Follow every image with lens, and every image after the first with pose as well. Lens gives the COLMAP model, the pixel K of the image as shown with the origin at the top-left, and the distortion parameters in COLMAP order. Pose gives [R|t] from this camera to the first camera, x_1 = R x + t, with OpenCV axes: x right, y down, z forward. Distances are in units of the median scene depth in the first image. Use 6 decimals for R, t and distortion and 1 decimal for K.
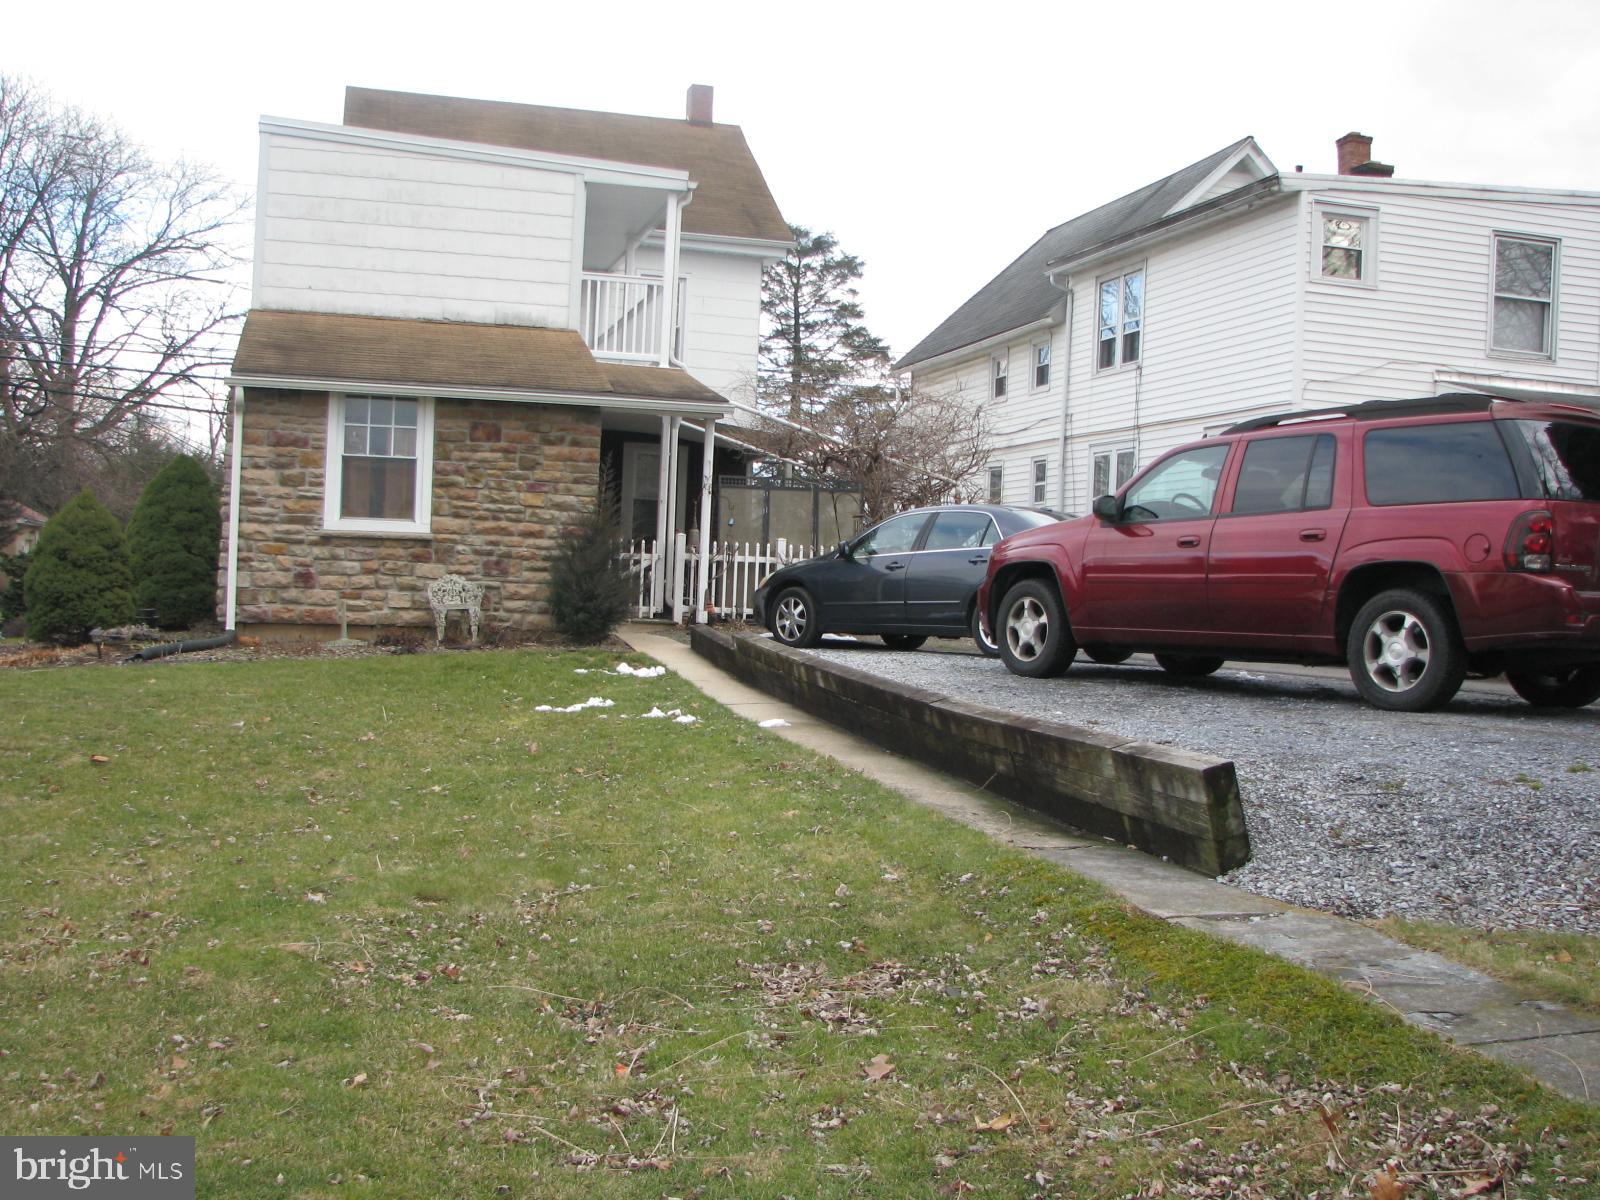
lens RADIAL K [[1723.4, 0, 823.9], [0, 1723.4, 607.7], [0, 0, 1]] dist [-0.205493, 0.282886]
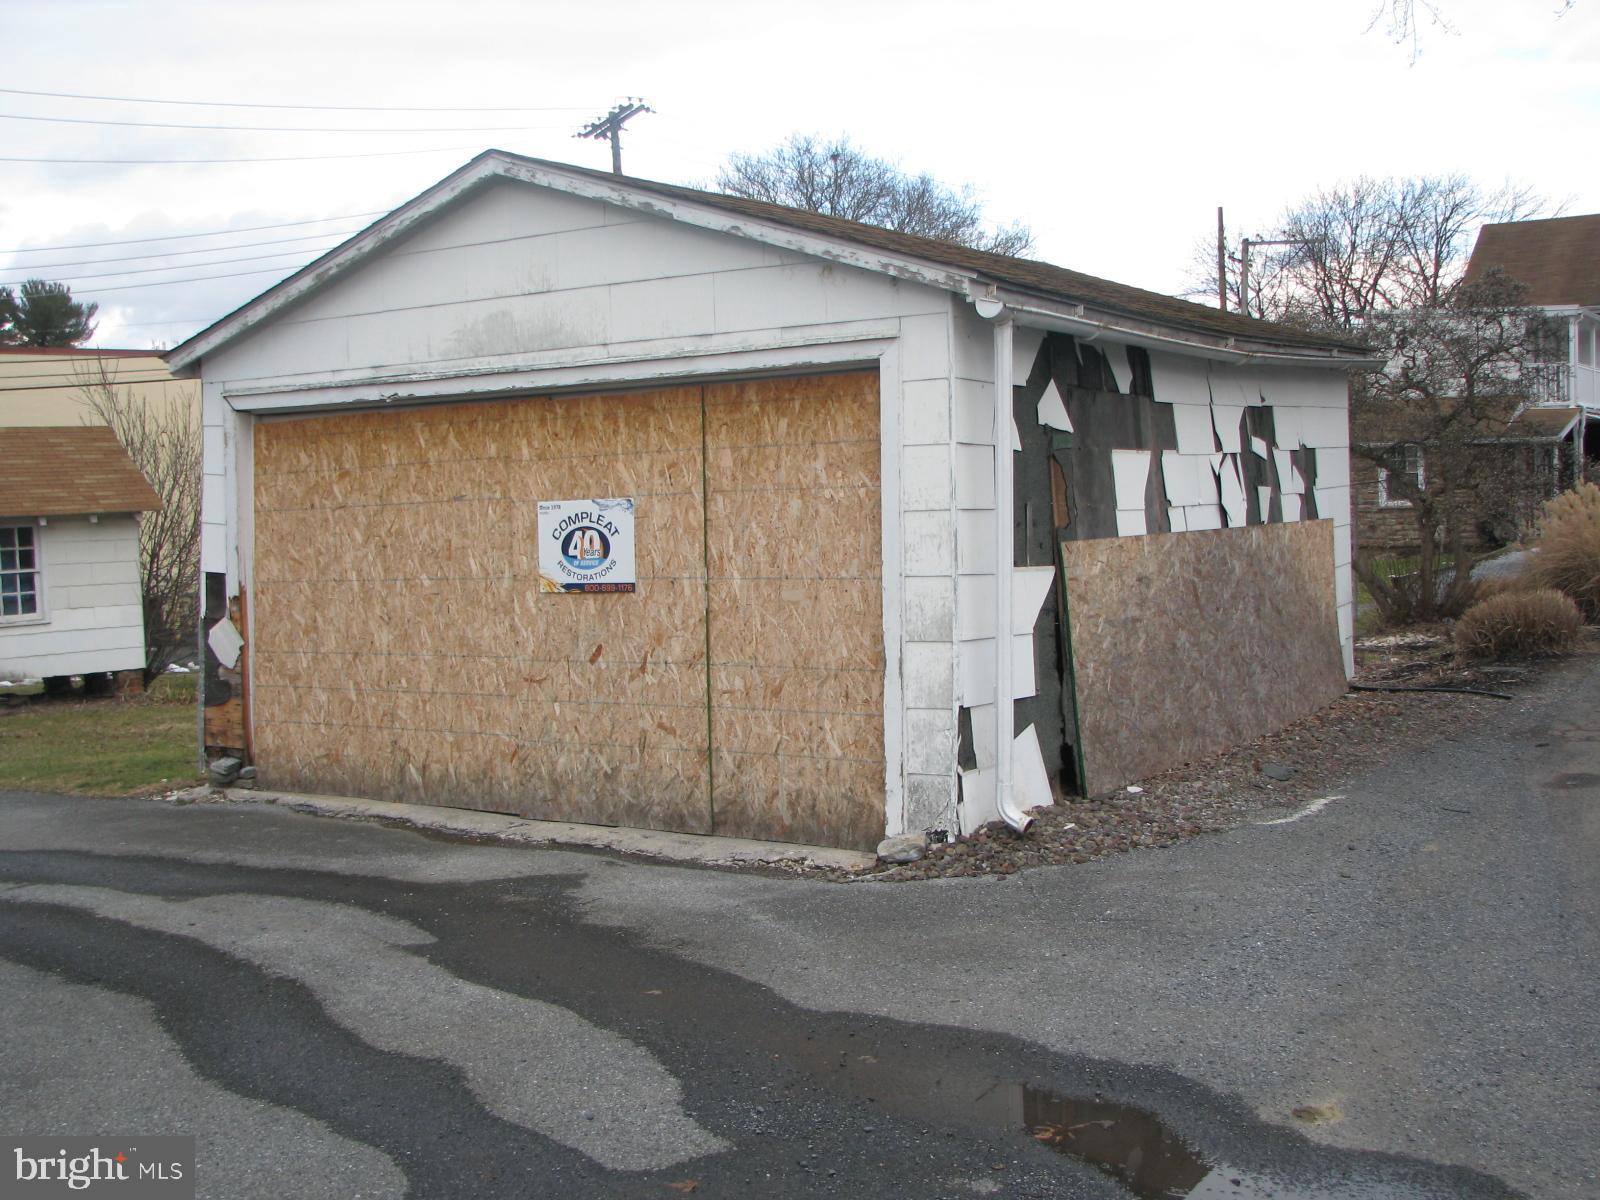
lens RADIAL K [[1835.5, 0, 842.9], [0, 1835.5, 609.8], [0, 0, 1]] dist [-0.192196, 0.281258]
pose [[0.663285, -0.011510, -0.748279, 1.032456], [0.048134, 0.998468, 0.027308, -0.007303], [0.746818, -0.054131, 0.662822, -1.156143]]
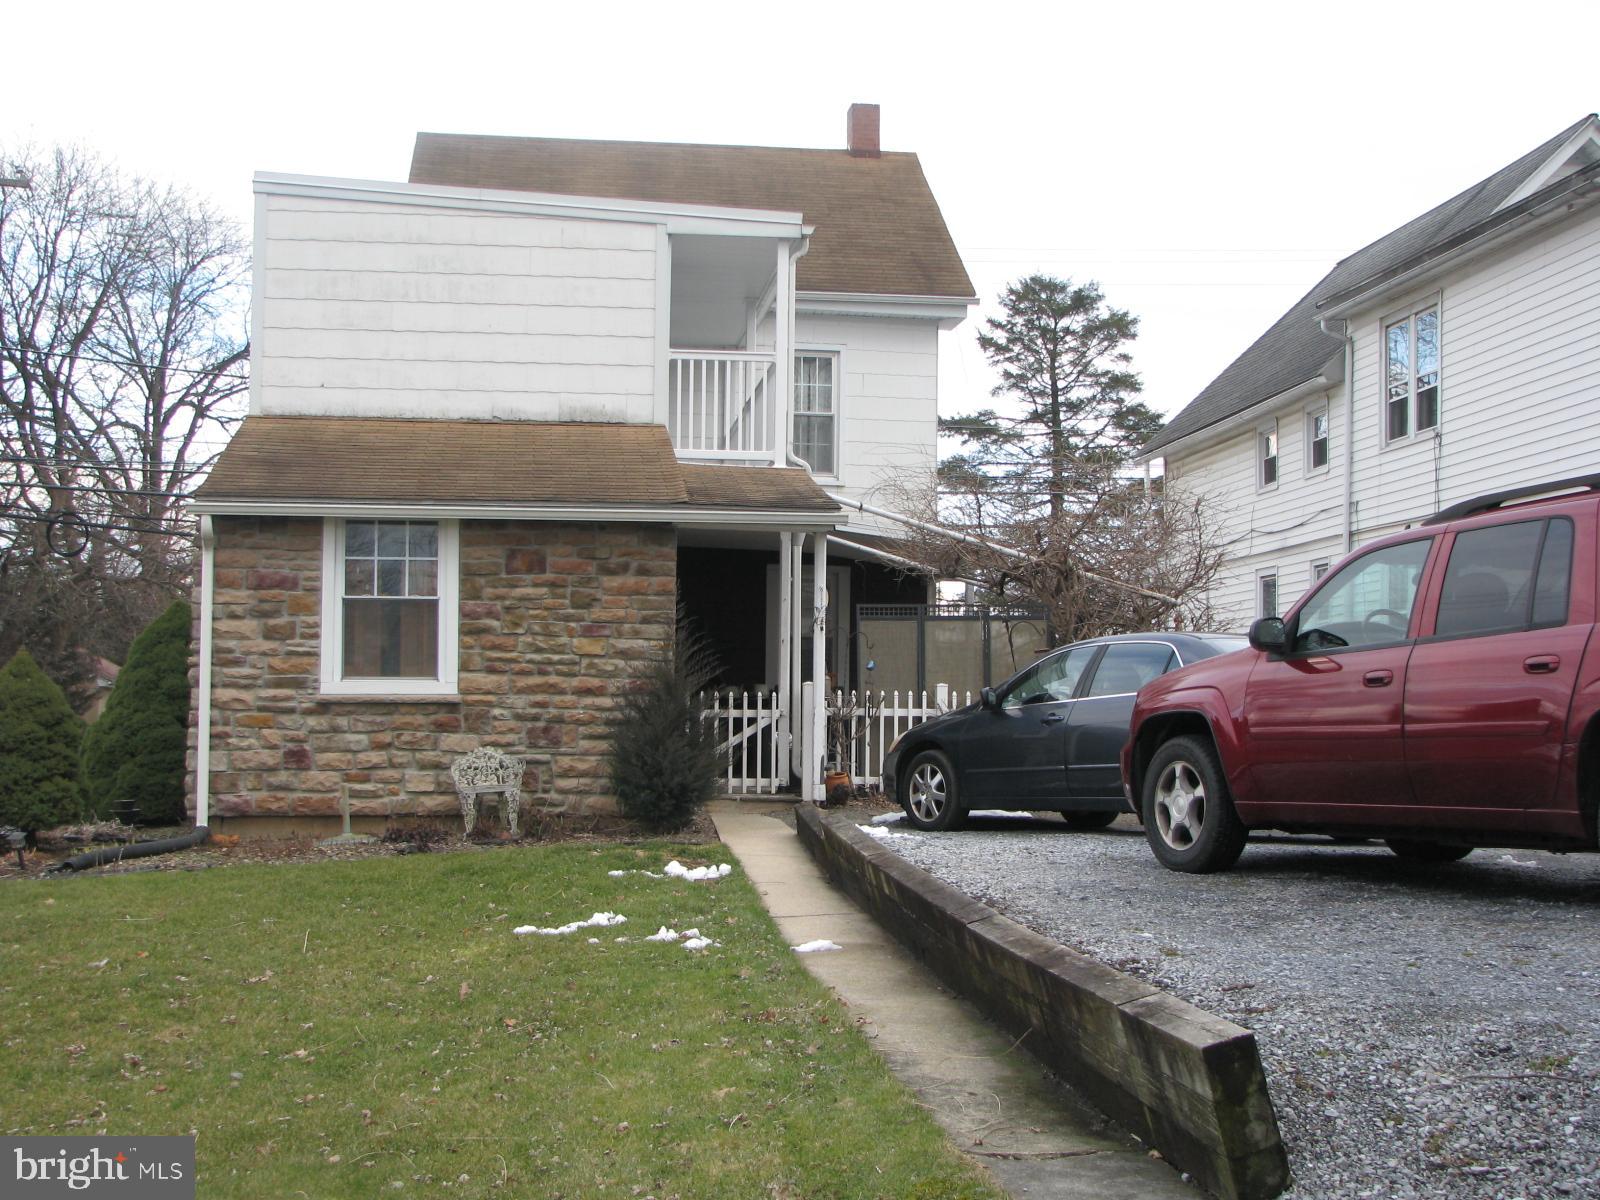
lens RADIAL K [[2155.0, 0, 820.8], [0, 2155.0, 608.6], [0, 0, 1]] dist [-0.132346, 0.465536]
pose [[0.988683, -0.039873, -0.144621, 0.073656], [0.029462, 0.996865, -0.073430, -0.005920], [0.147096, 0.068338, 0.986759, 0.058278]]
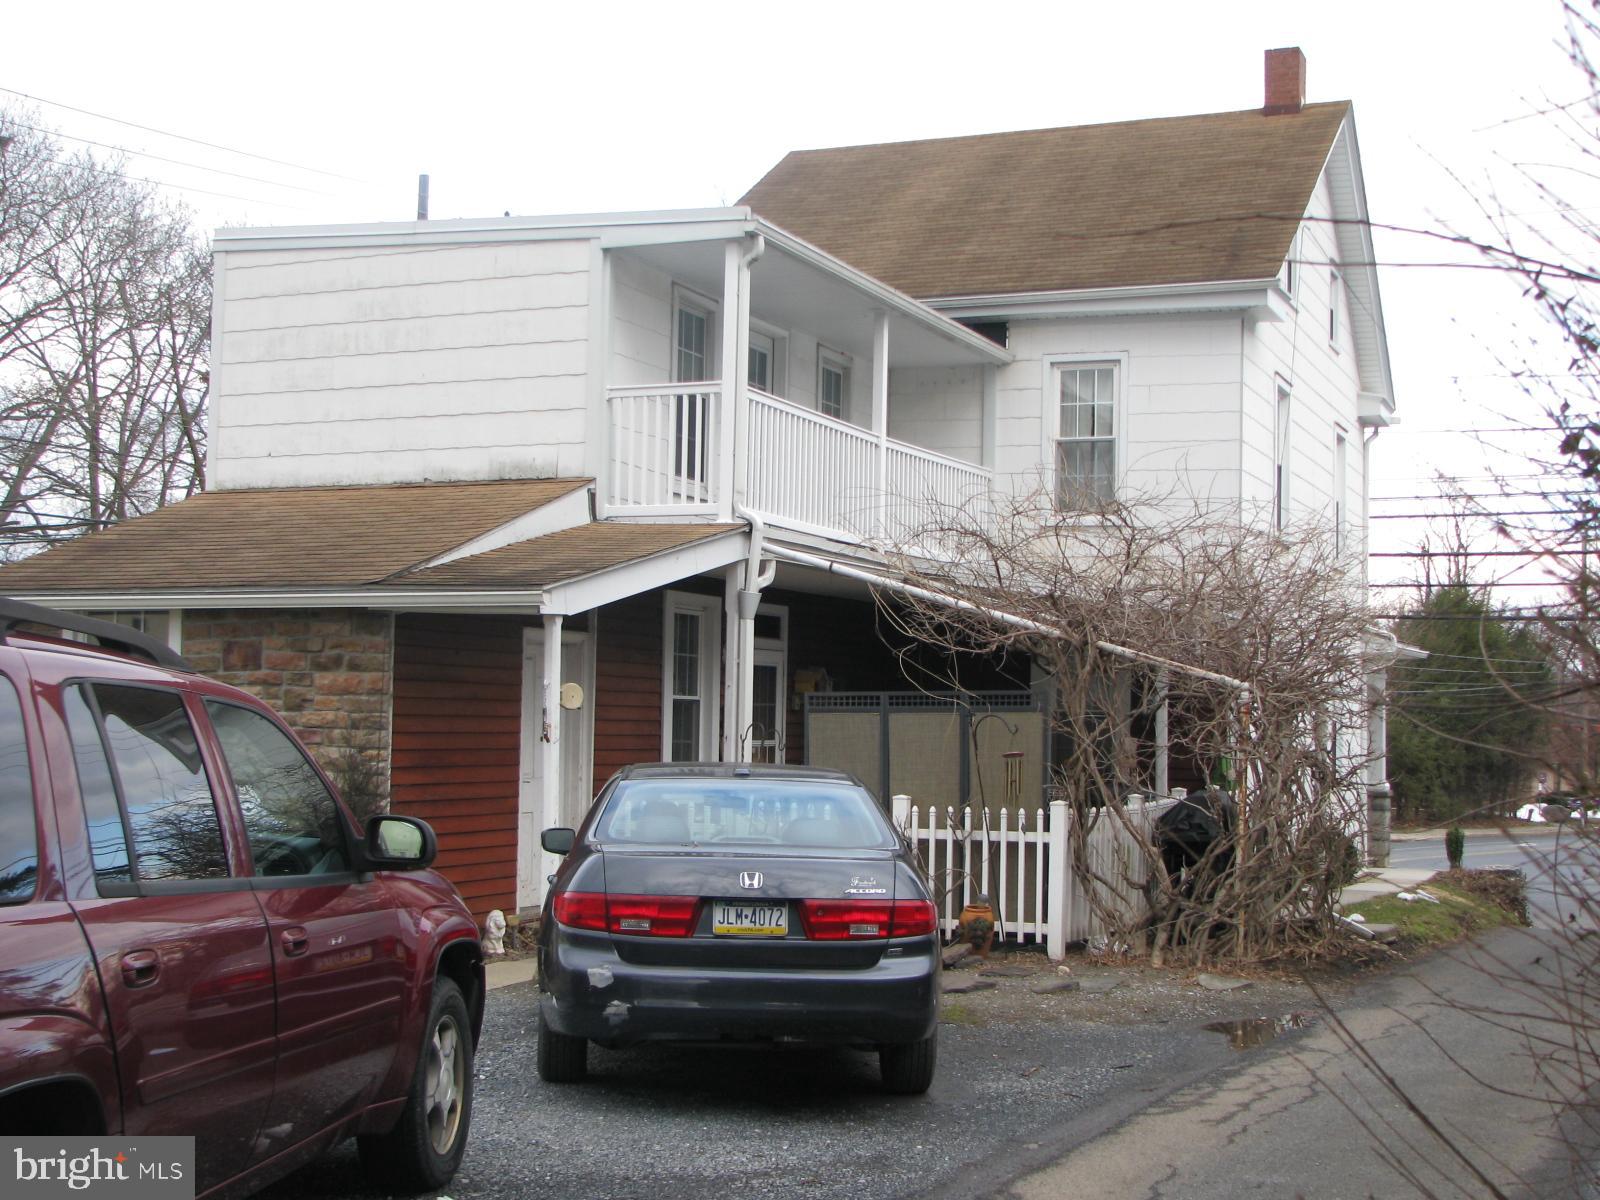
lens RADIAL K [[2155.0, 0, 820.8], [0, 2155.0, 608.6], [0, 0, 1]] dist [-0.132346, 0.465536]
pose [[0.778751, -0.060104, -0.624447, 0.497142], [0.003566, 0.995808, -0.091401, -0.043725], [0.627323, 0.068952, 0.775701, 0.488761]]
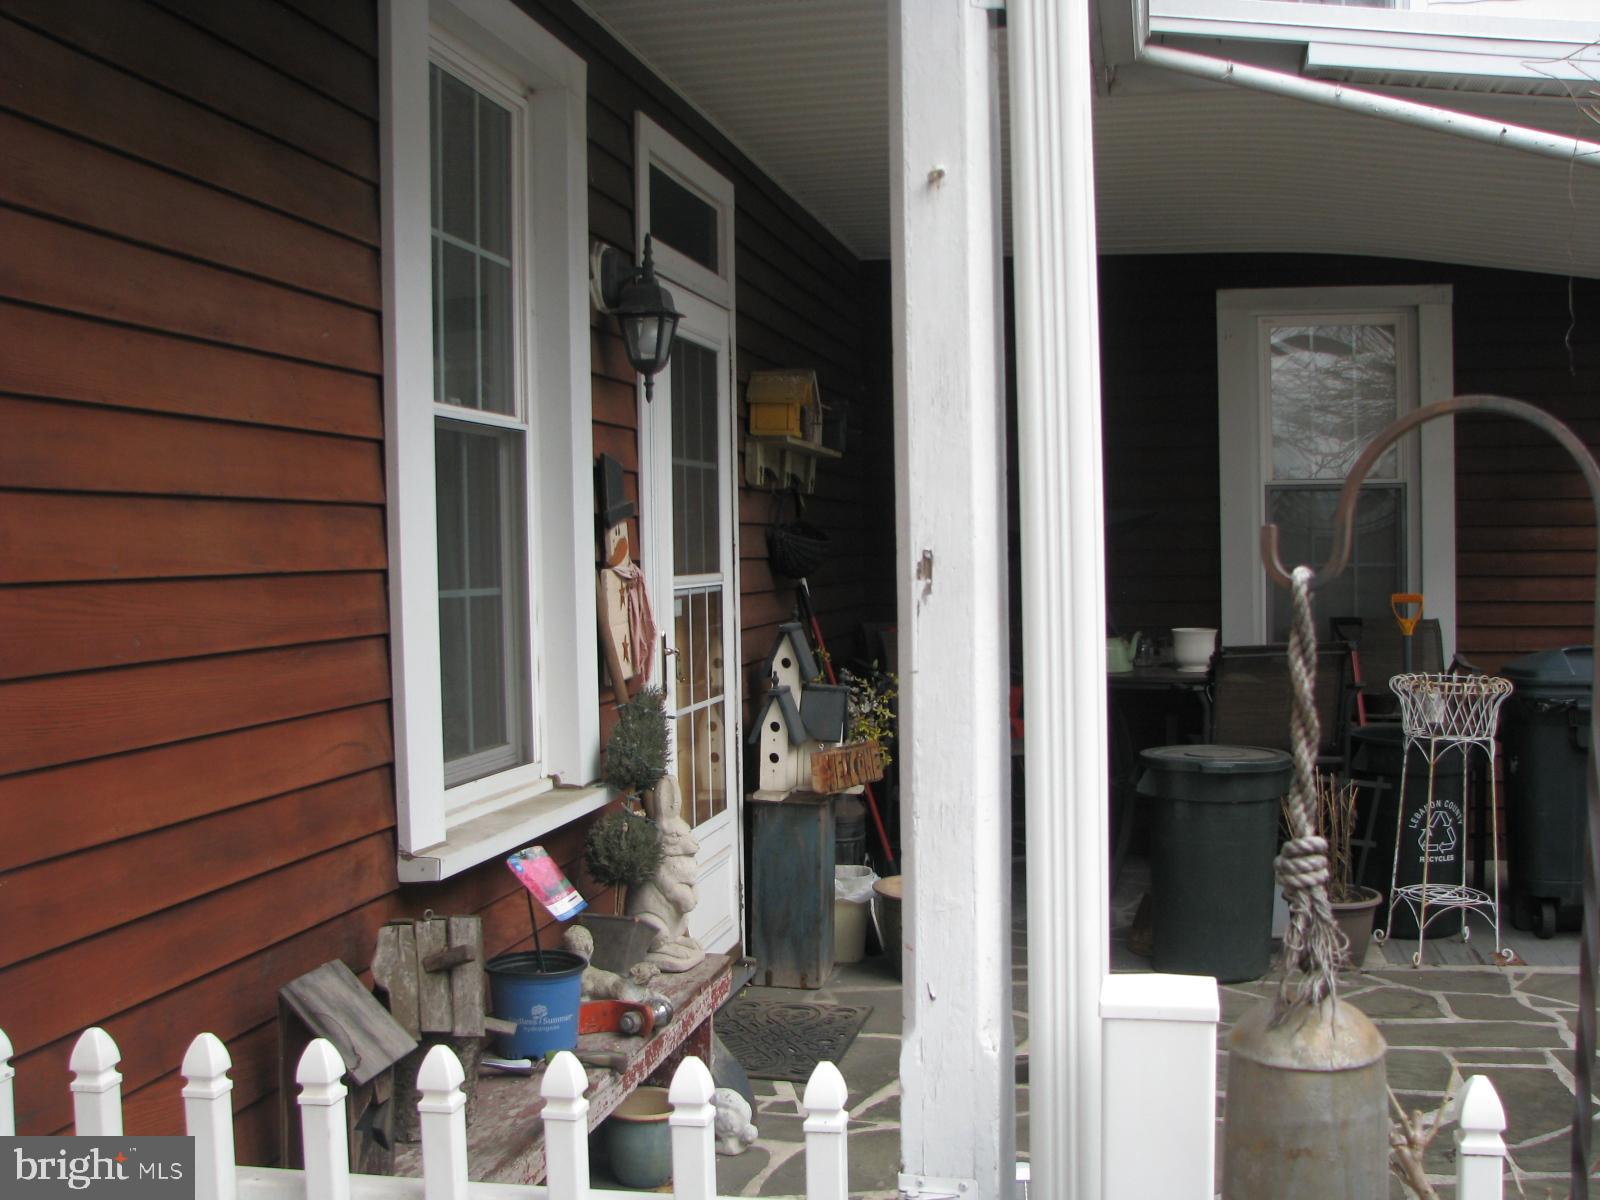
lens RADIAL K [[1723.4, 0, 823.9], [0, 1723.4, 607.7], [0, 0, 1]] dist [-0.205493, 0.282886]
pose [[0.887097, -0.037793, -0.460033, -0.072853], [0.043582, 0.999048, 0.001966, -0.071651], [0.459521, -0.021793, 0.887899, 1.091669]]
